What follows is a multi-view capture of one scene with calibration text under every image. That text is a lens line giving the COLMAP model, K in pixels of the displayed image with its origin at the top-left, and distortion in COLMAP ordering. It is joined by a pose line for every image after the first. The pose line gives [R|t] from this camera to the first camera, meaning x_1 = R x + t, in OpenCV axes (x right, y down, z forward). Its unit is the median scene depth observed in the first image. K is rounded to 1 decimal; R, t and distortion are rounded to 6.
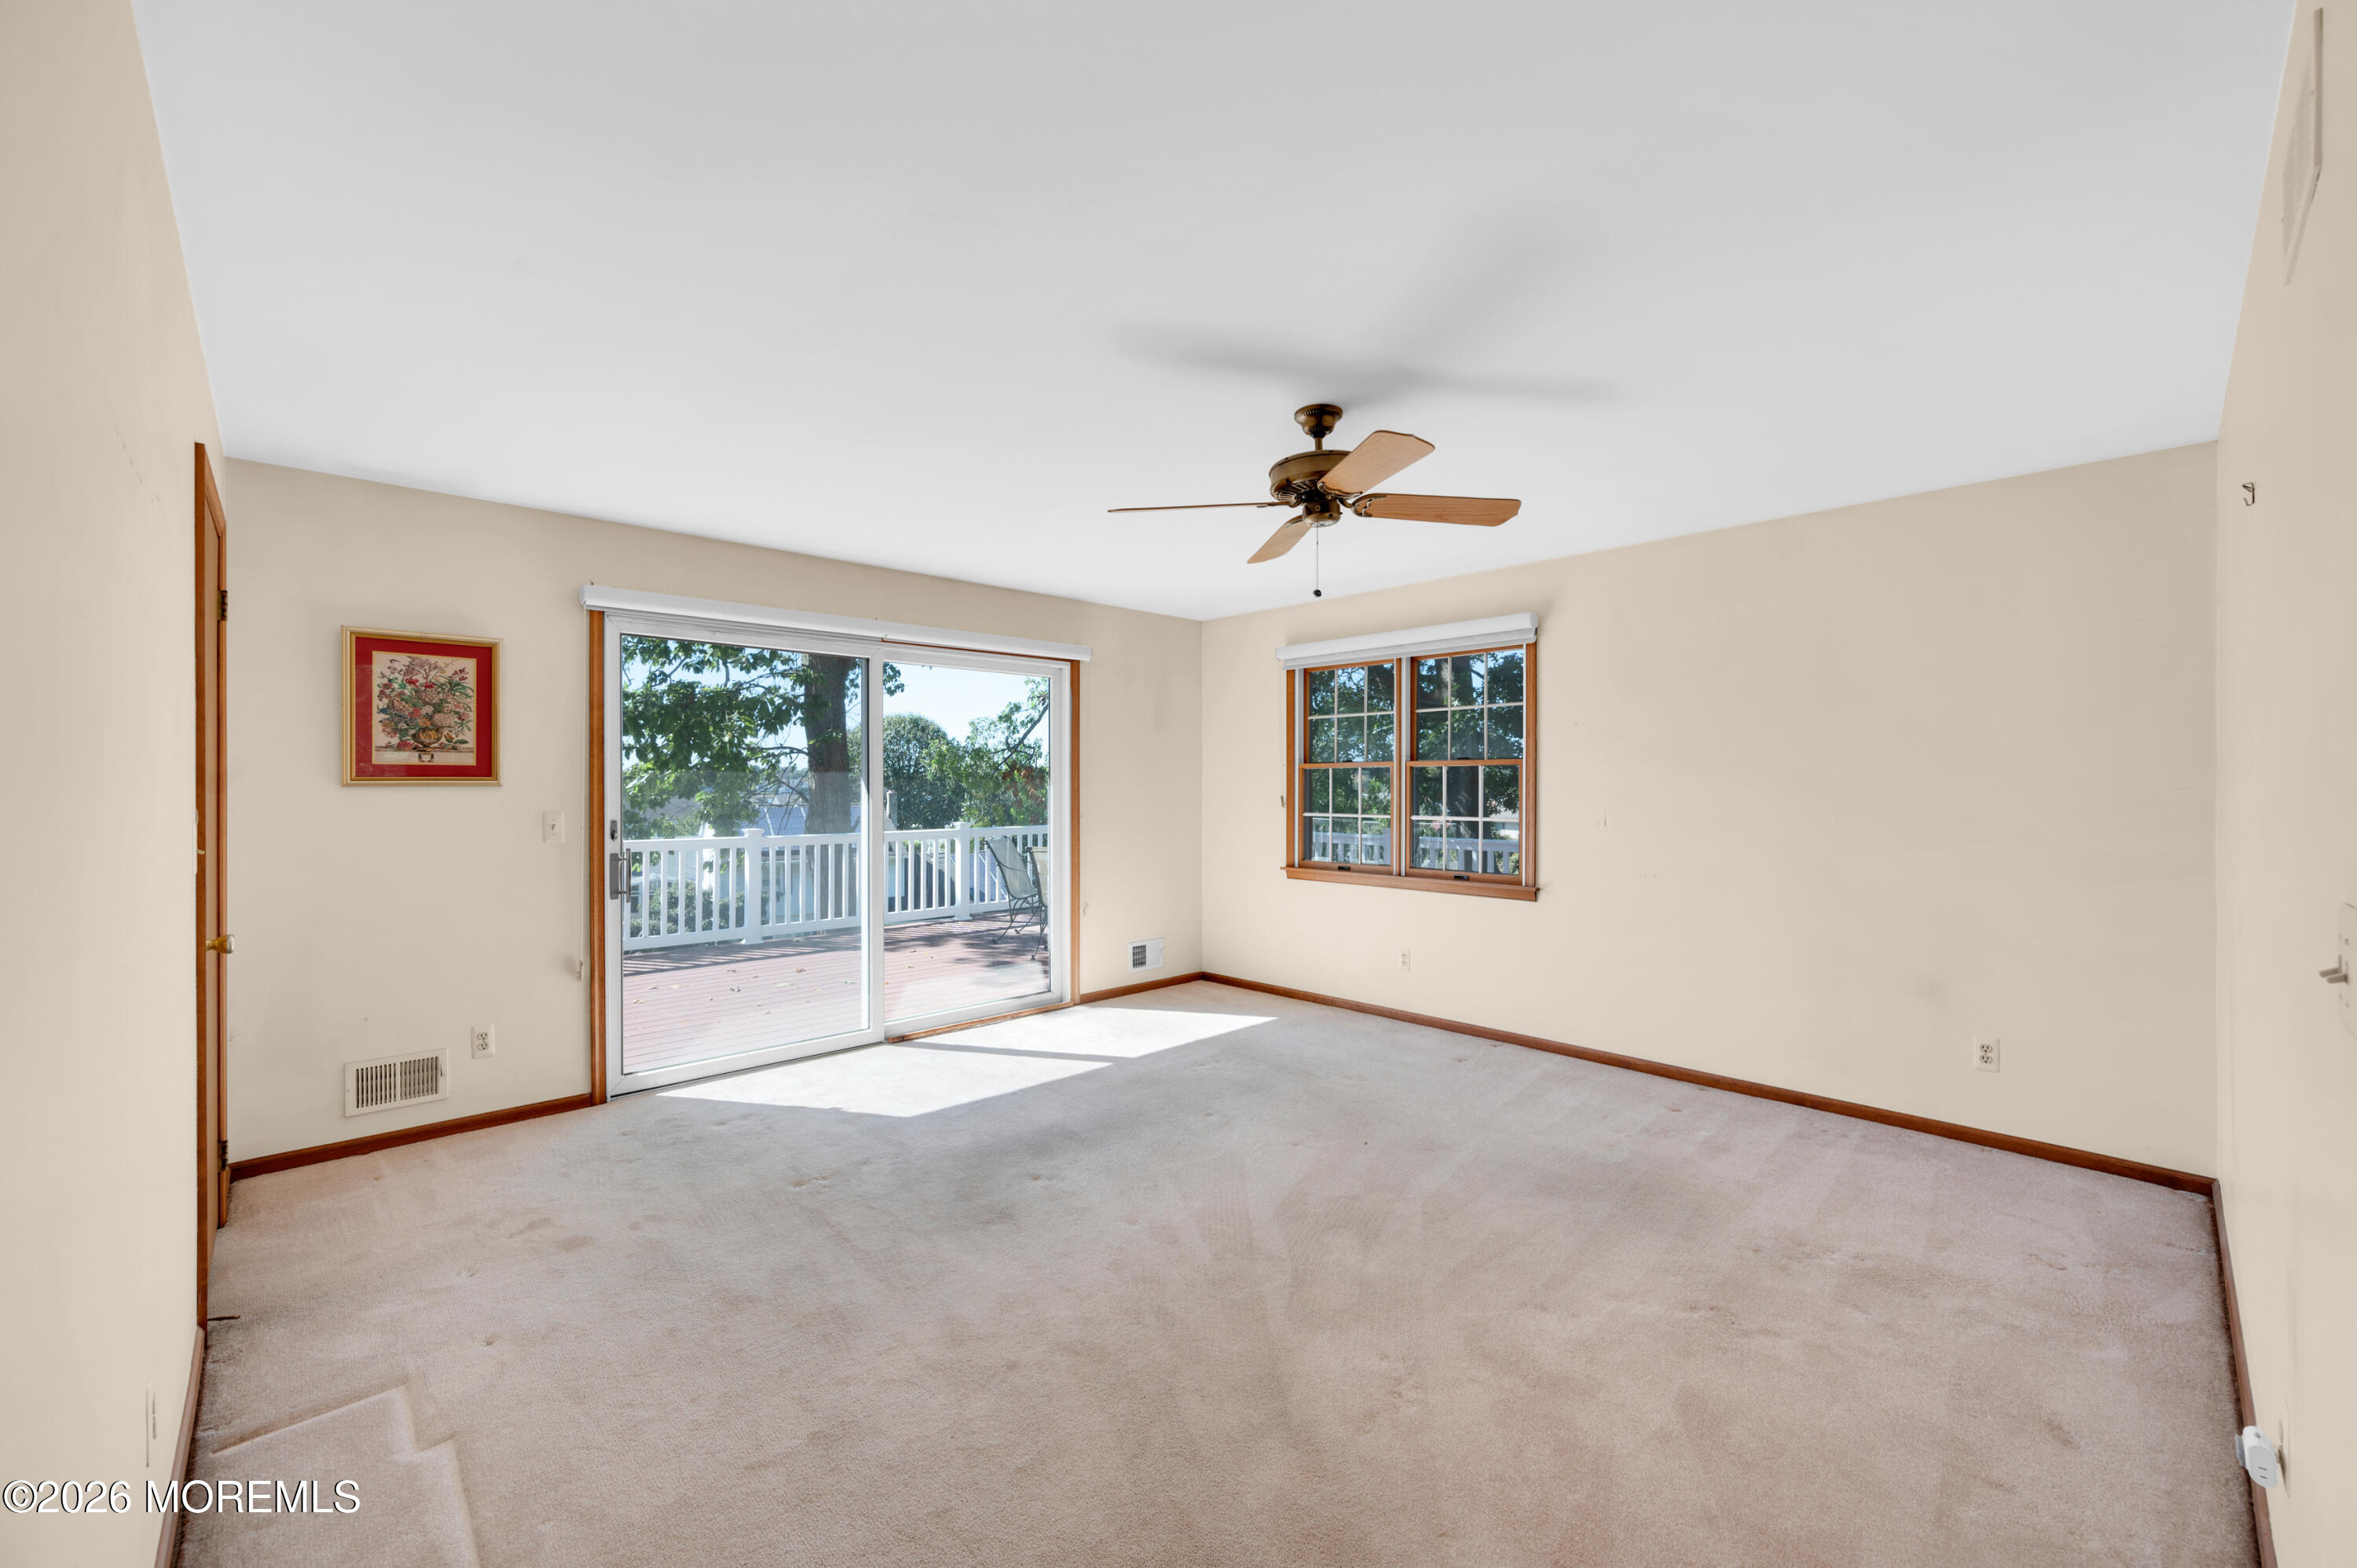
lens RADIAL K [[927.2, 0, 1178.4], [0, 927.2, 787.5], [0, 0, 1]] dist [0.005301, -0.001521]
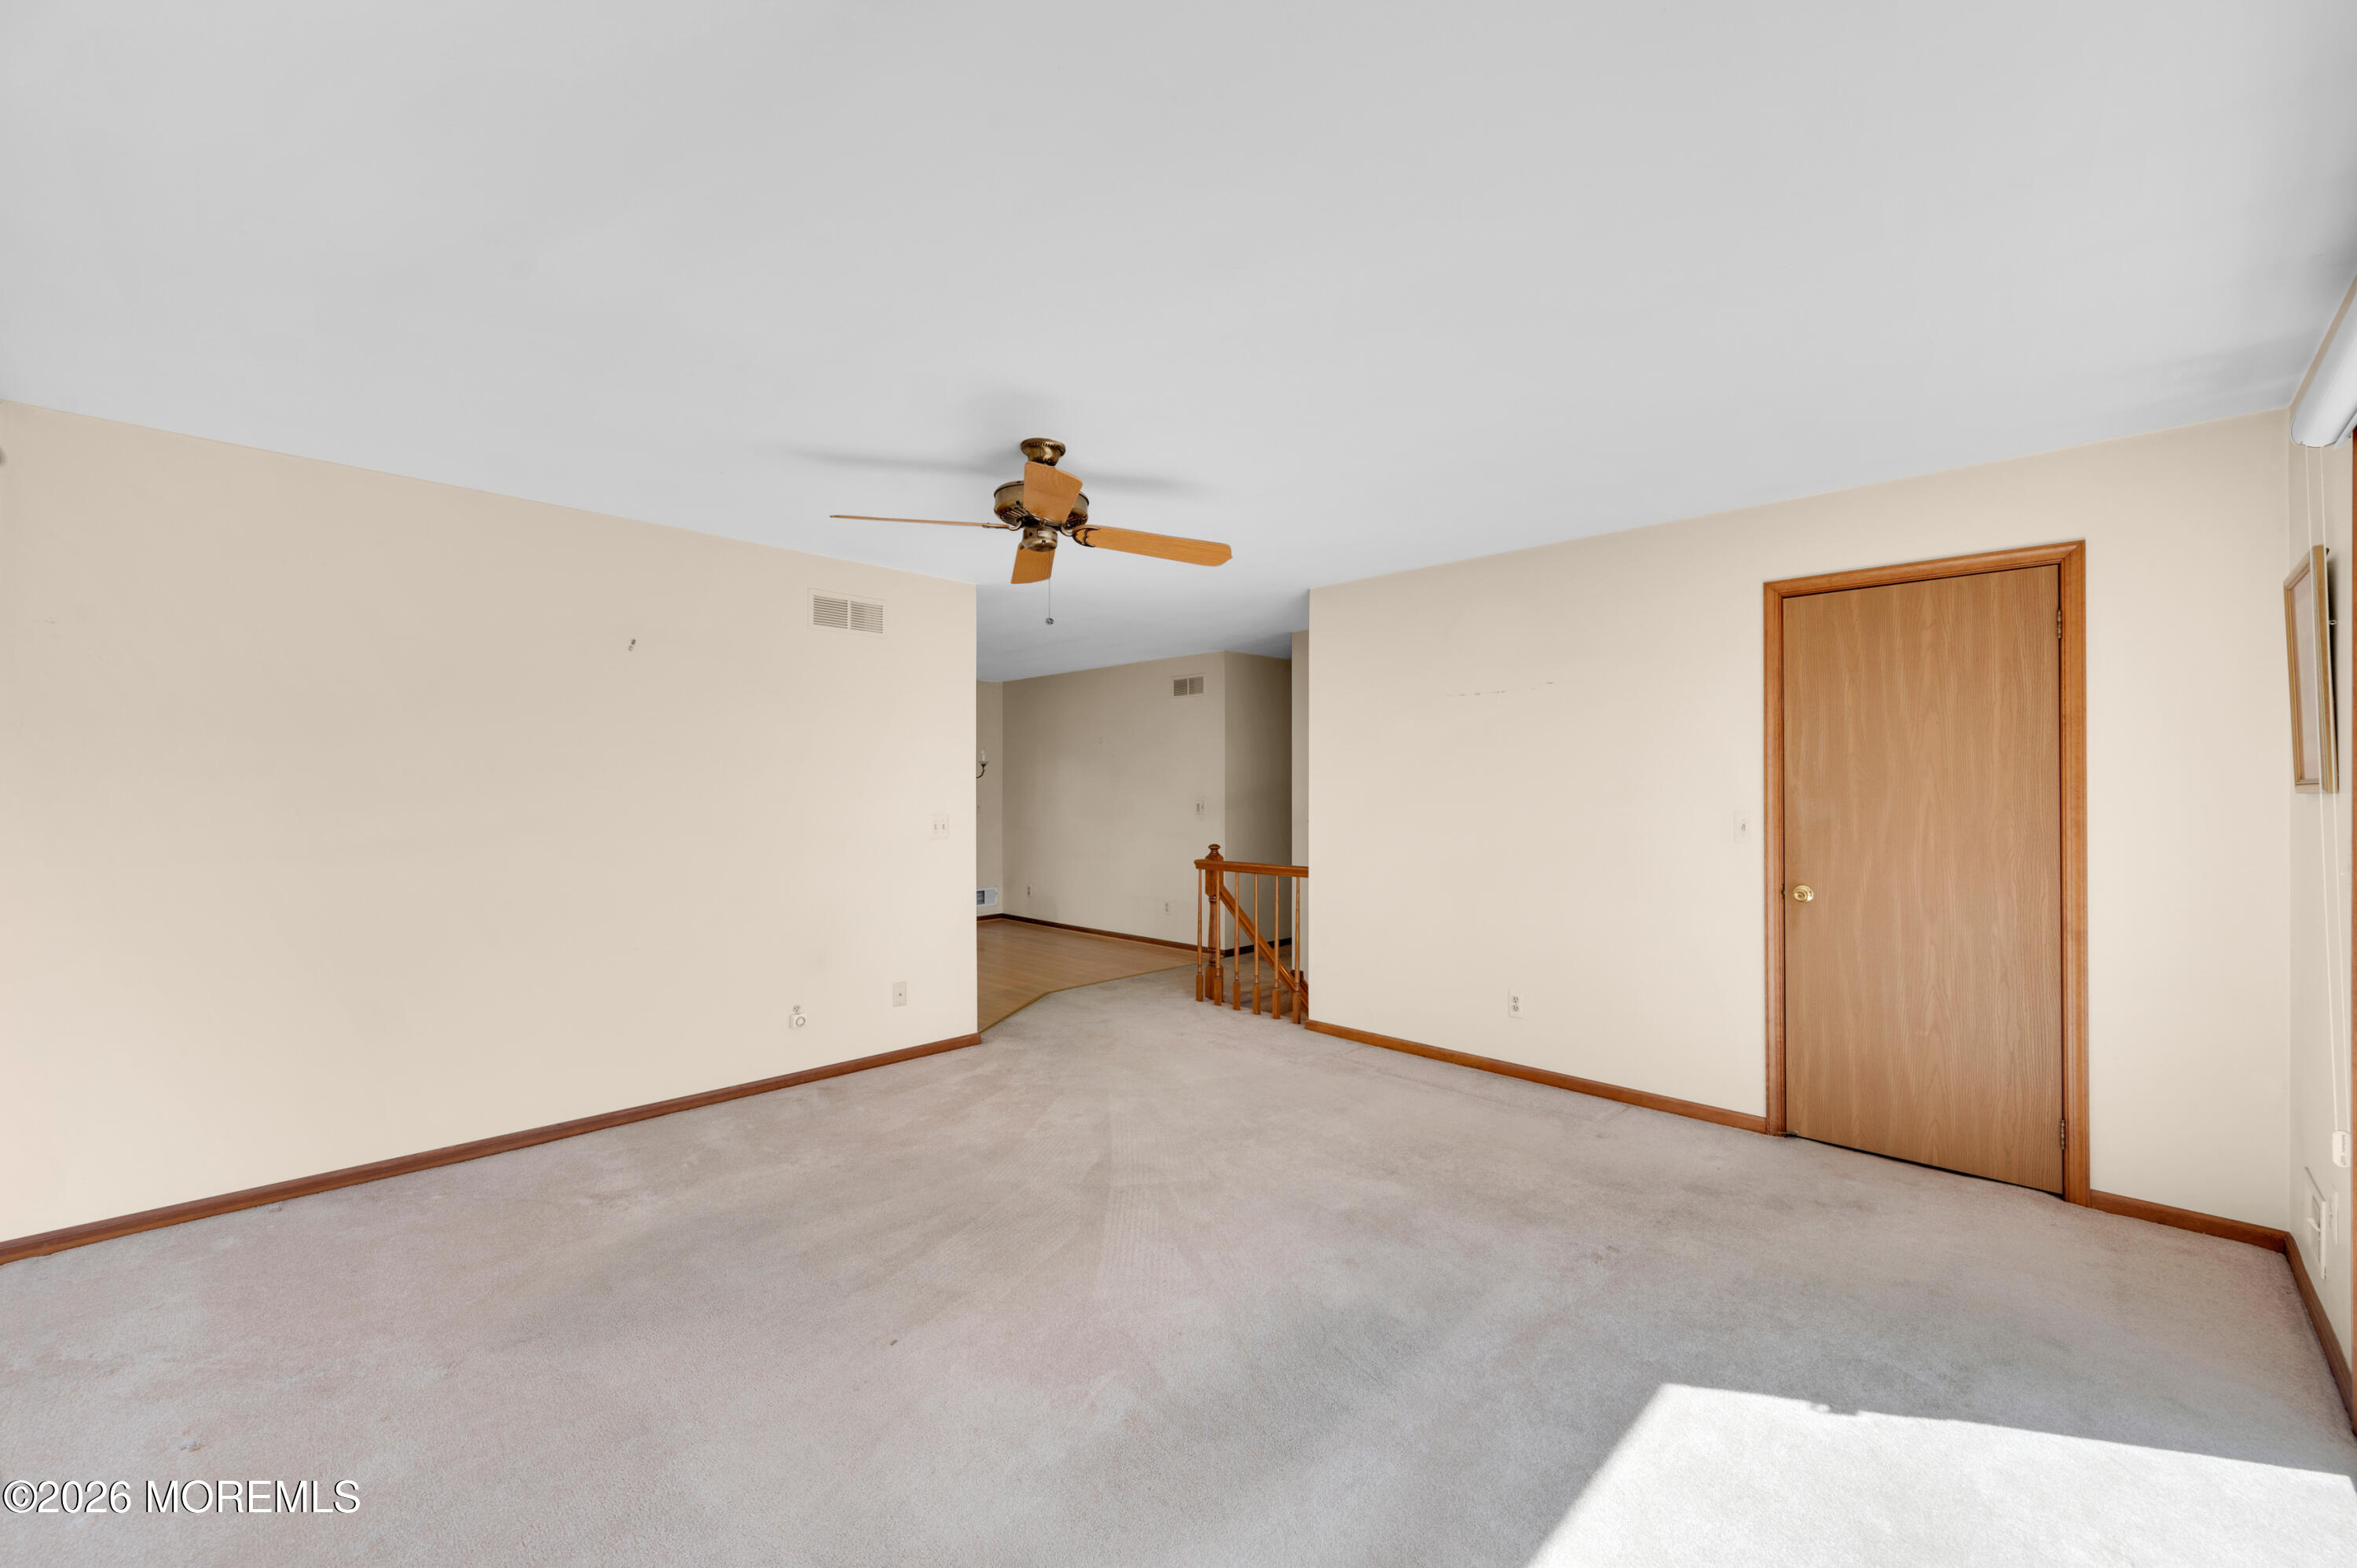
lens RADIAL K [[927.2, 0, 1188.0], [0, 927.2, 791.7], [0, 0, 1]] dist [0.005301, -0.001521]
pose [[-0.999104, -0.000932, -0.042302, 0.024364], [-0.001140, 0.999987, 0.004899, -0.004104], [0.042296, 0.004943, -0.999093, 1.480006]]
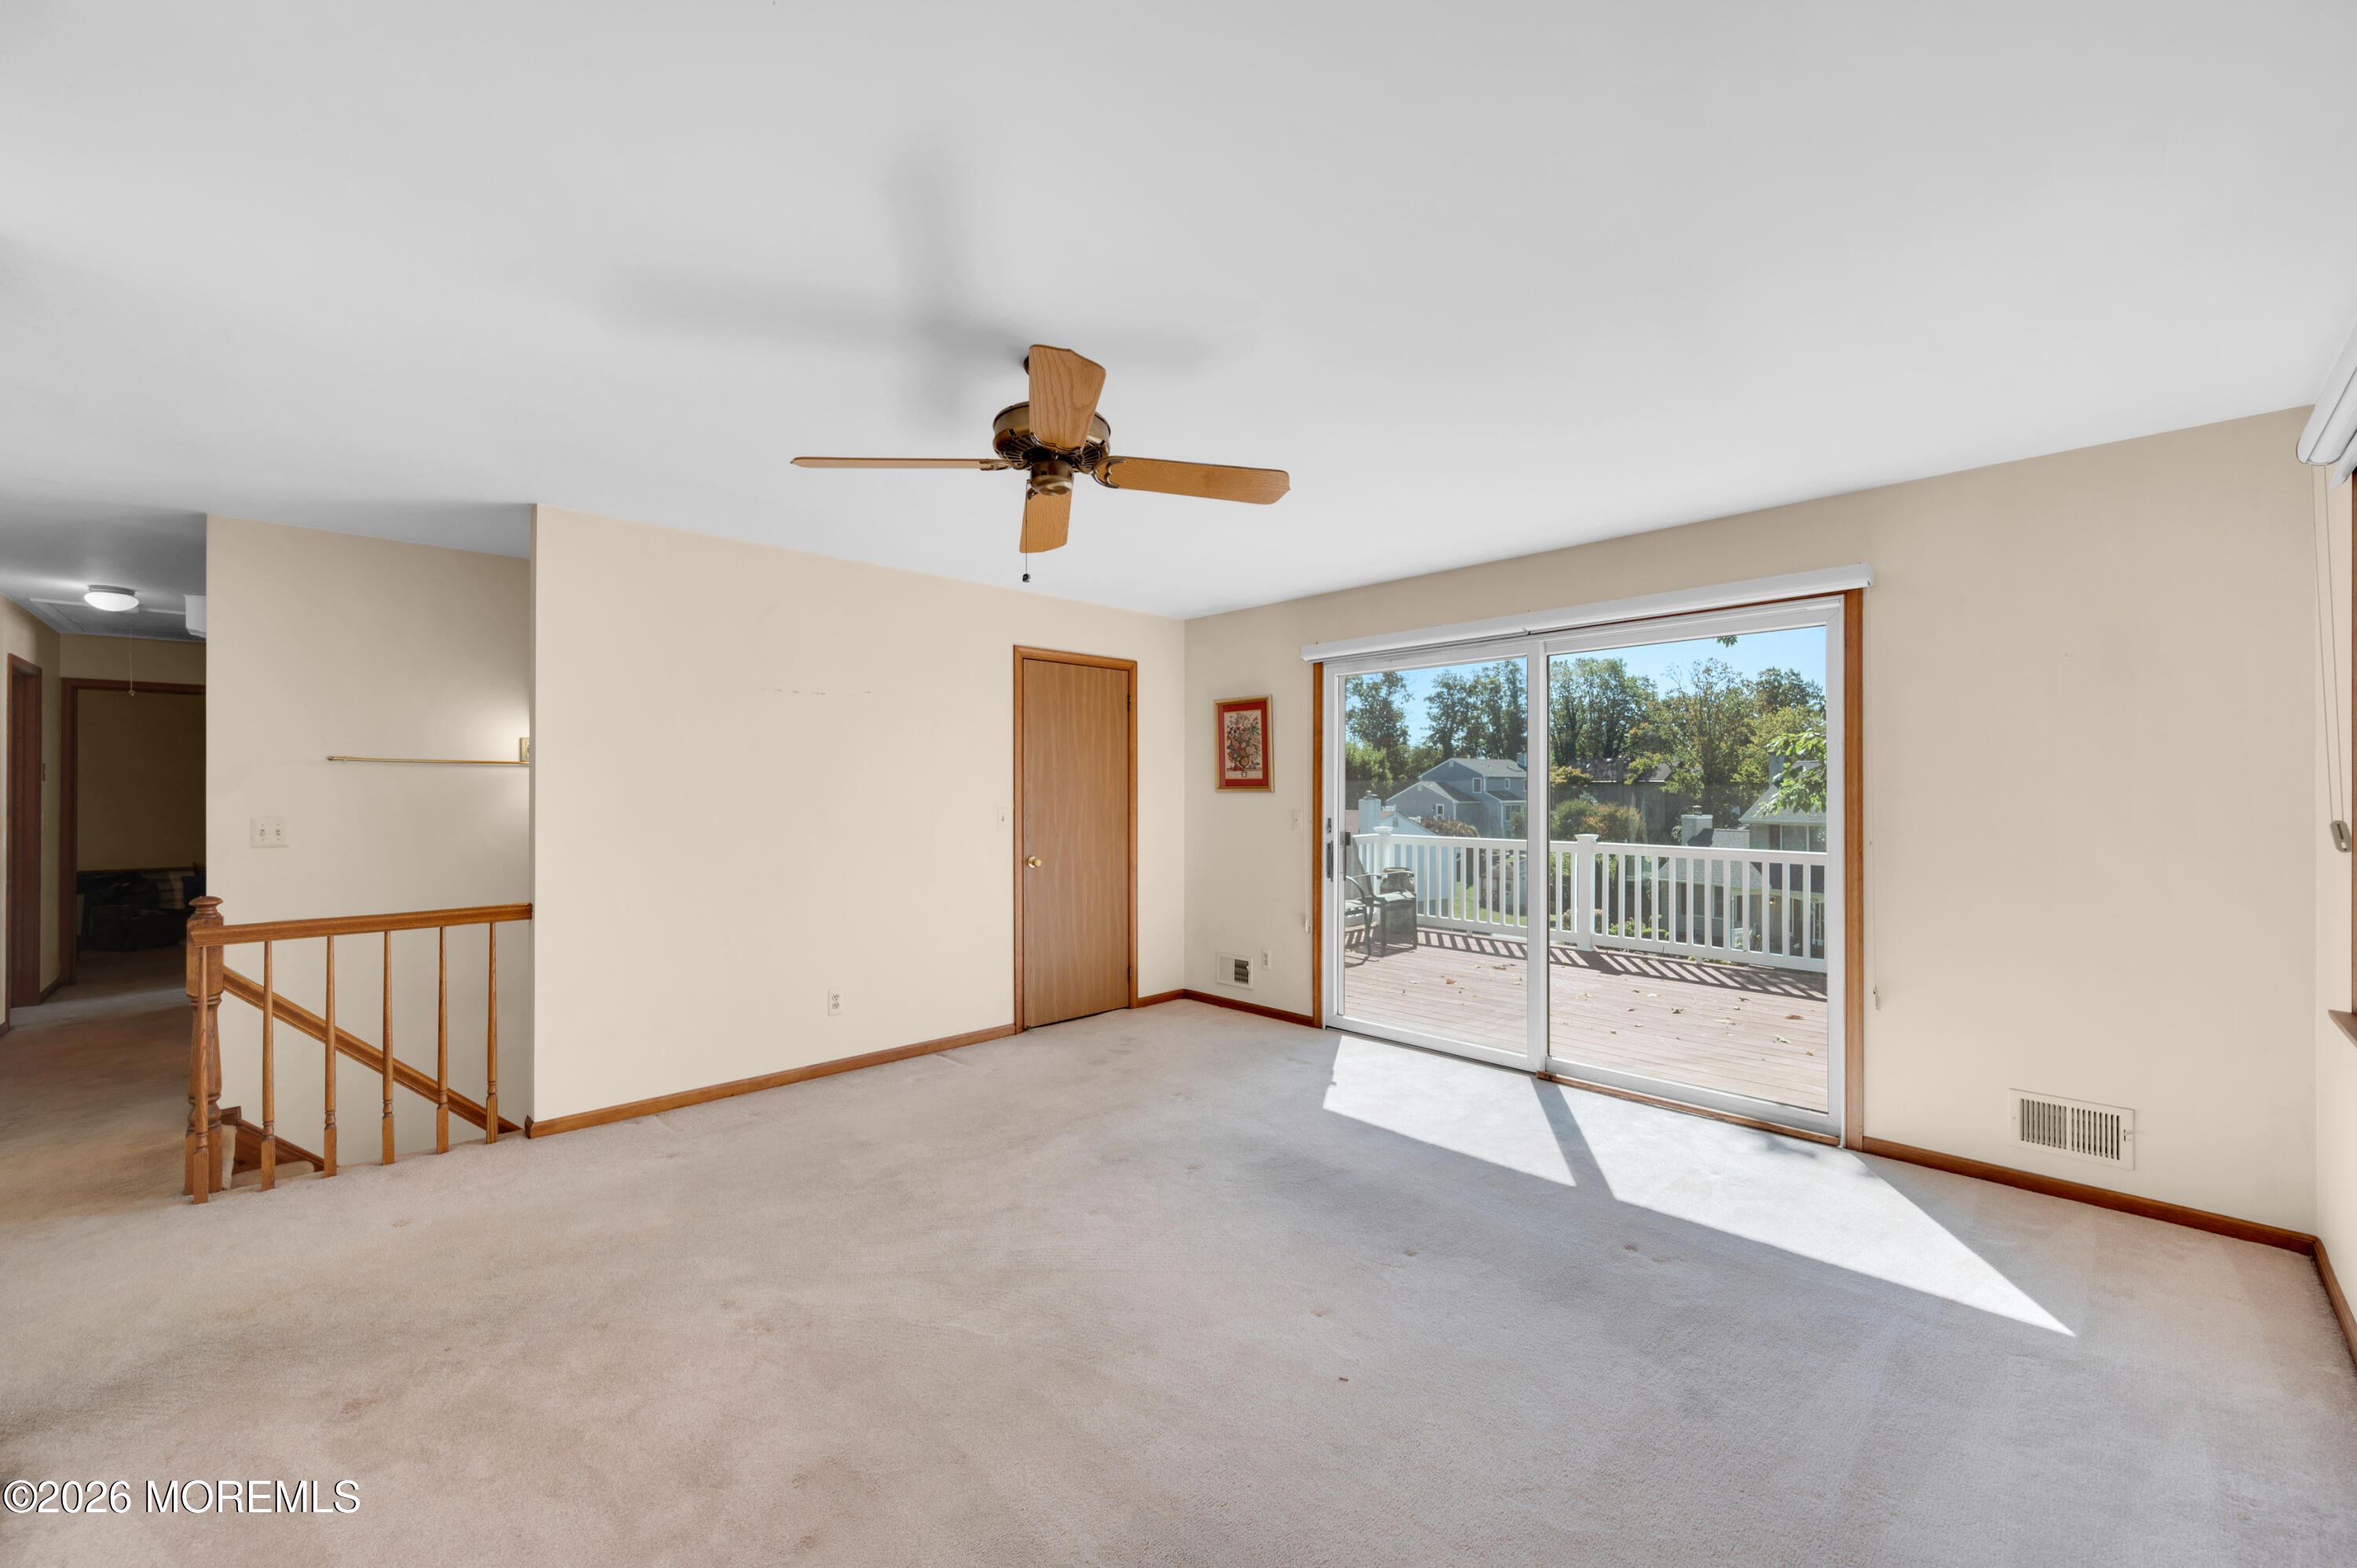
lens RADIAL K [[927.2, 0, 1180.0], [0, 927.2, 778.7], [0, 0, 1]] dist [0.005301, -0.001521]
pose [[0.009696, -0.013239, -0.999865, 0.731937], [-0.000174, 0.999912, -0.013241, -0.002875], [0.999953, 0.000302, 0.009692, 0.795562]]
